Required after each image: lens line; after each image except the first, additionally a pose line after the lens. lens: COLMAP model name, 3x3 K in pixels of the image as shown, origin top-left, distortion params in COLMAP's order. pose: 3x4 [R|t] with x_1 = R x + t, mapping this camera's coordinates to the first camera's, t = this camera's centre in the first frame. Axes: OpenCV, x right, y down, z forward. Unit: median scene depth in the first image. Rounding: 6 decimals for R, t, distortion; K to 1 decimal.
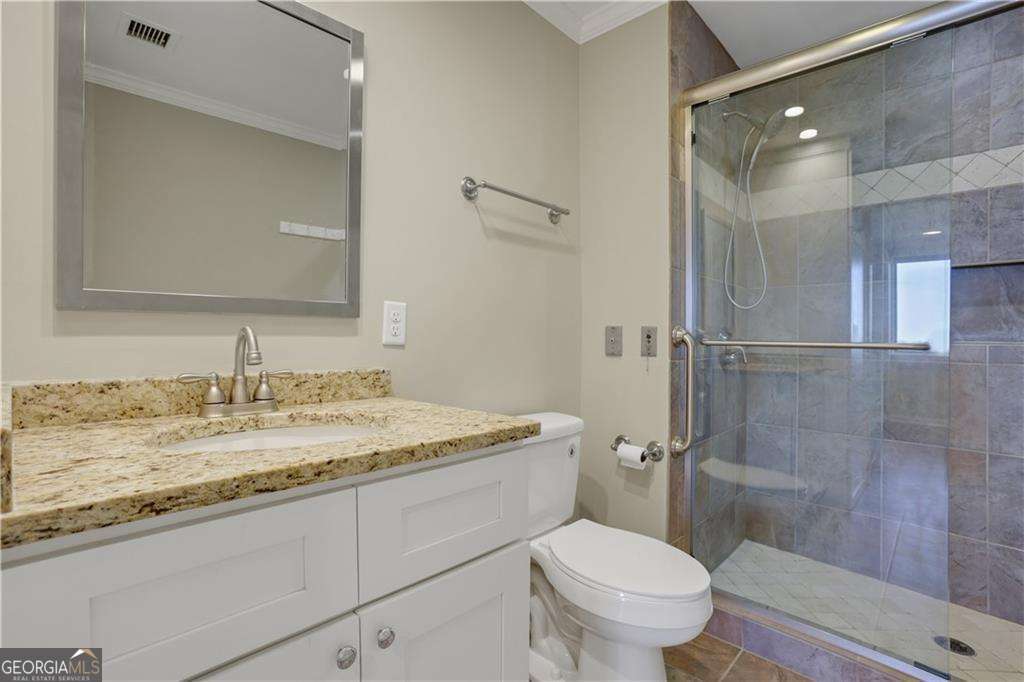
lens RADIAL K [[505.3, 0, 514.3], [0, 505.3, 335.3], [0, 0, 1]] dist [-0.023587, 0.000685]
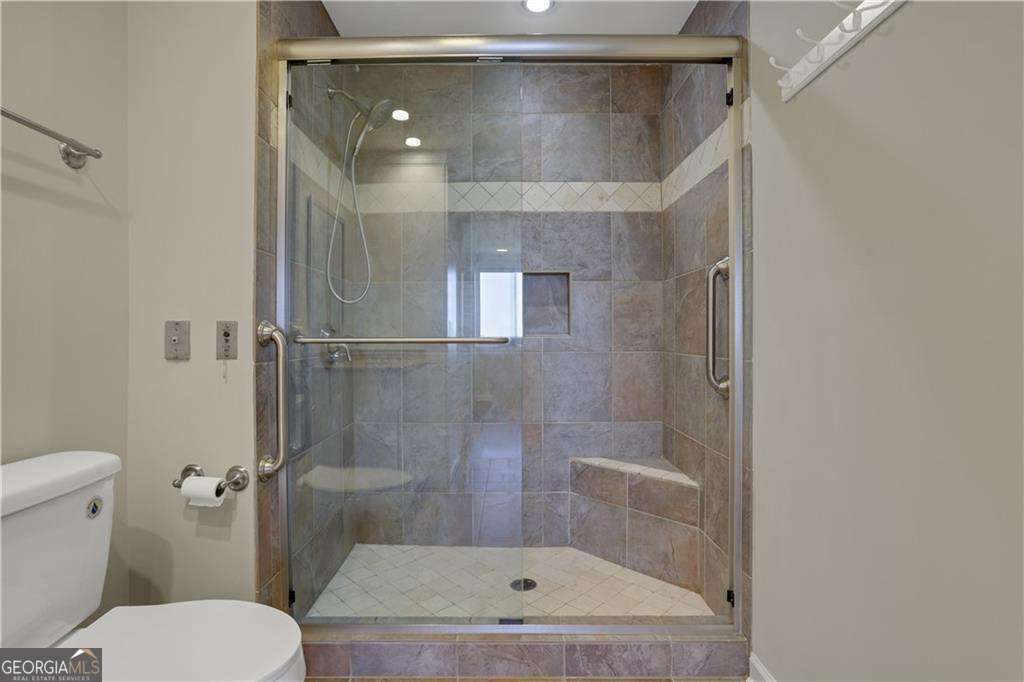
lens RADIAL K [[423.1, 0, 511.1], [0, 423.1, 331.2], [0, 0, 1]] dist [-0.001372, -0.000157]
pose [[0.742626, -0.009000, 0.669646, 0.157997], [0.007156, 0.999959, 0.005503, -0.002448], [-0.669669, 0.000705, 0.742660, 0.220453]]
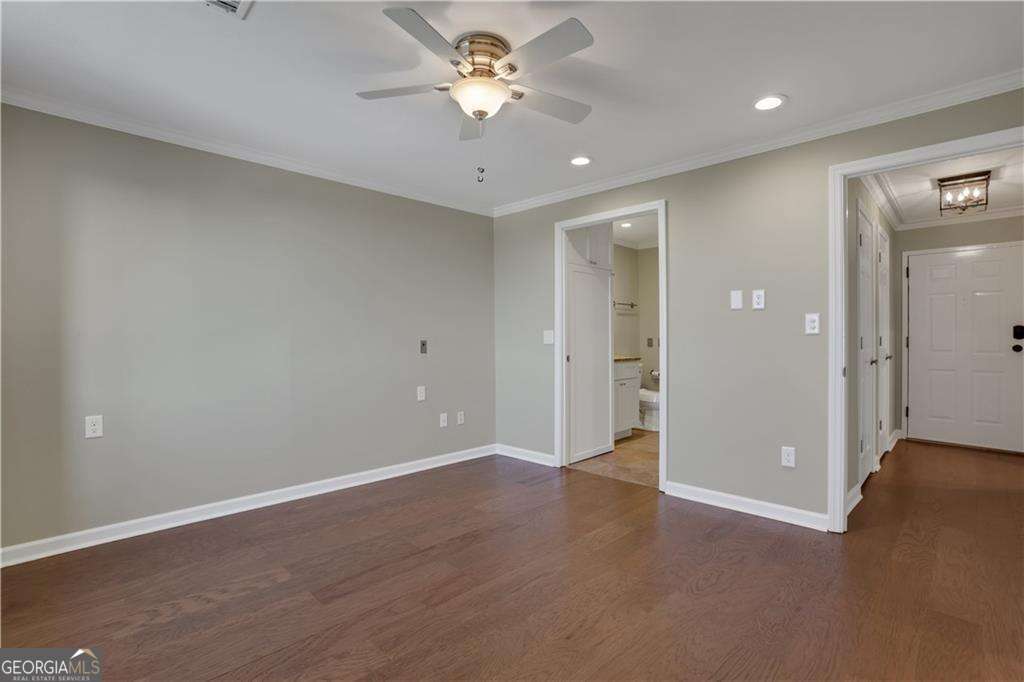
lens RADIAL K [[479.2, 0, 516.5], [0, 479.2, 333.2], [0, 0, 1]] dist [-0.030188, 0.000343]
pose [[0.998695, -0.010715, -0.049942, -0.595882], [0.010393, 0.999924, -0.006697, -0.040919], [0.050010, 0.006170, 0.998730, -2.499373]]
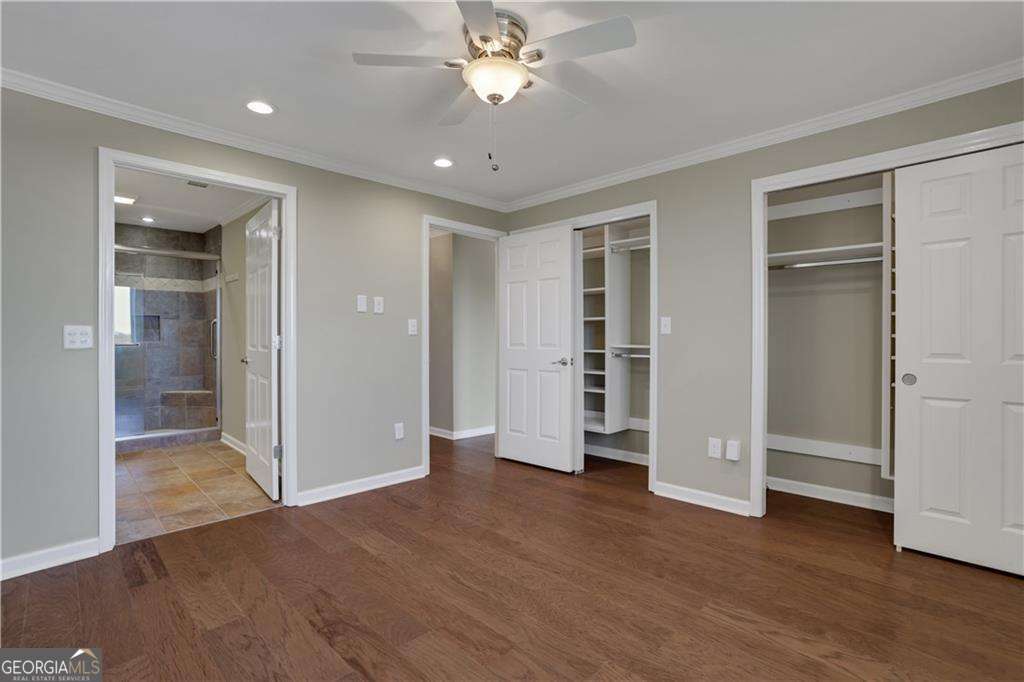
lens RADIAL K [[490.0, 0, 512.0], [0, 490.0, 341.0], [0, 0, 1]] dist [-0.030480, 0.000186]
pose [[0.061146, -0.020831, 0.997911, -1.857820], [-0.004856, 0.999764, 0.021167, -0.061829], [-0.998117, -0.006140, 0.061031, -1.440272]]
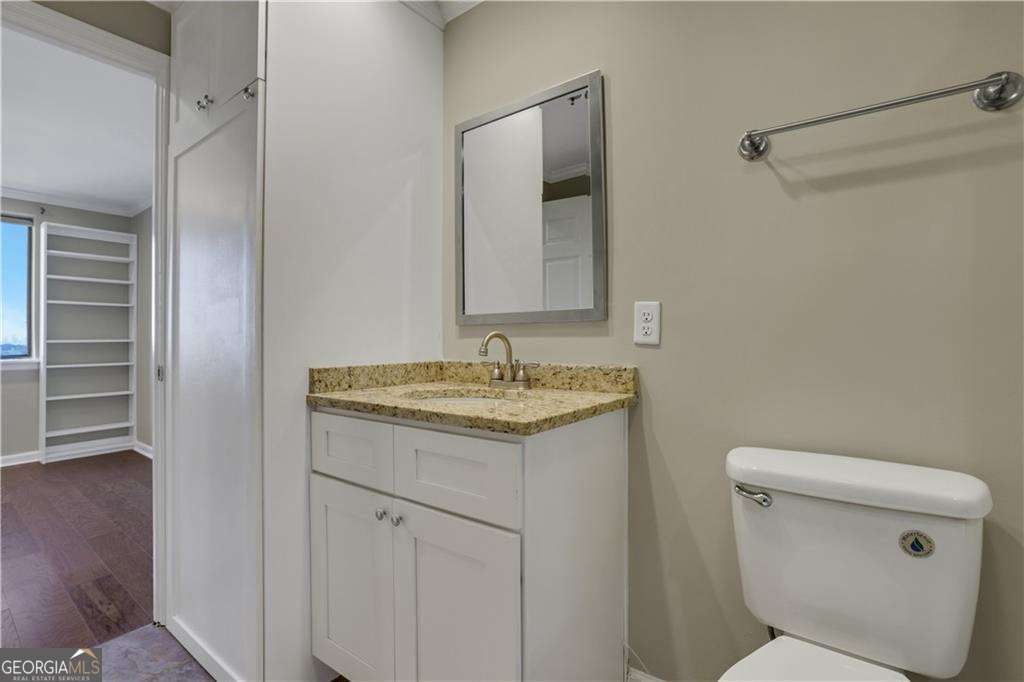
lens RADIAL K [[475.2, 0, 504.3], [0, 475.2, 338.9], [0, 0, 1]] dist [-0.068767, 0.021021]
pose [[0.090121, -0.015236, -0.995814, 0.572236], [0.008095, 0.999861, -0.014565, 0.016616], [0.995898, -0.006749, 0.090231, 0.535841]]
